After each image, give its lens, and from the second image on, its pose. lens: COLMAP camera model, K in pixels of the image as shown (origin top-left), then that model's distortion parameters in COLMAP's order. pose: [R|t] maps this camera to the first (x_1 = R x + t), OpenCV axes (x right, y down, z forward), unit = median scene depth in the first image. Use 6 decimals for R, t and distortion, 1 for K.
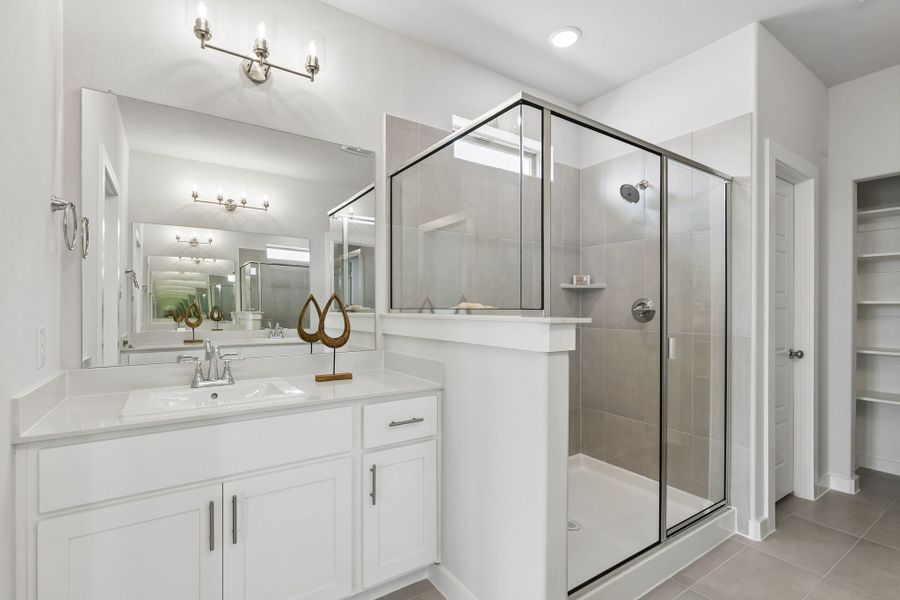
lens RADIAL K [[404.9, 0, 449.6], [0, 404.9, 308.4], [0, 0, 1]] dist [0.013247, 0.000115]
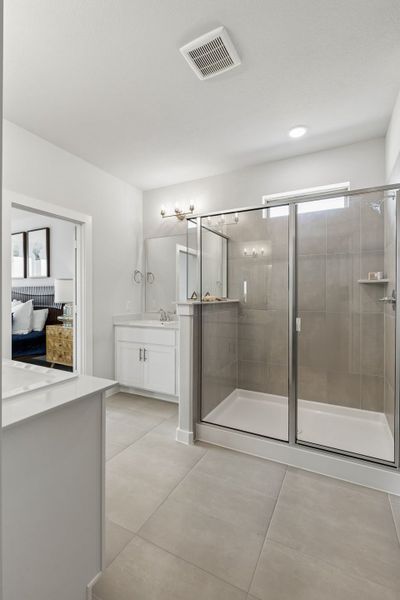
lens RADIAL K [[273.5, 0, 196.6], [0, 273.5, 295.7], [0, 0, 1]] dist [0.000296, 0.000366]
pose [[0.483467, 0.000657, -0.875362, 1.088595], [-0.003420, 0.999994, -0.001138, -0.007876], [0.875356, 0.003544, 0.483466, 0.131168]]
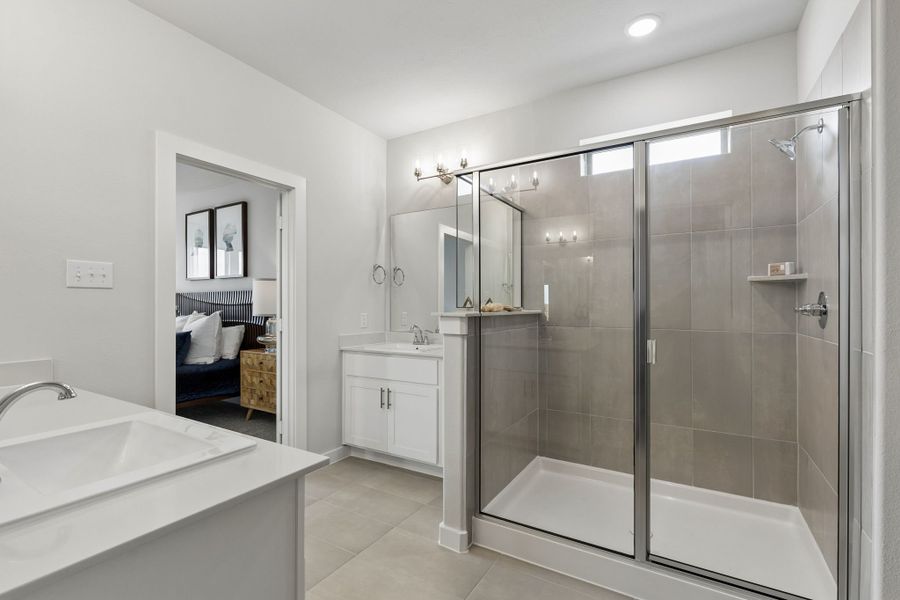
lens RADIAL K [[410.2, 0, 443.4], [0, 410.2, 305.5], [0, 0, 1]] dist [0.000296, 0.000366]
pose [[0.424648, -0.003931, -0.905350, 1.001632], [-0.003177, 0.999978, -0.005832, 0.003156], [0.905353, 0.005353, 0.424626, 0.174677]]
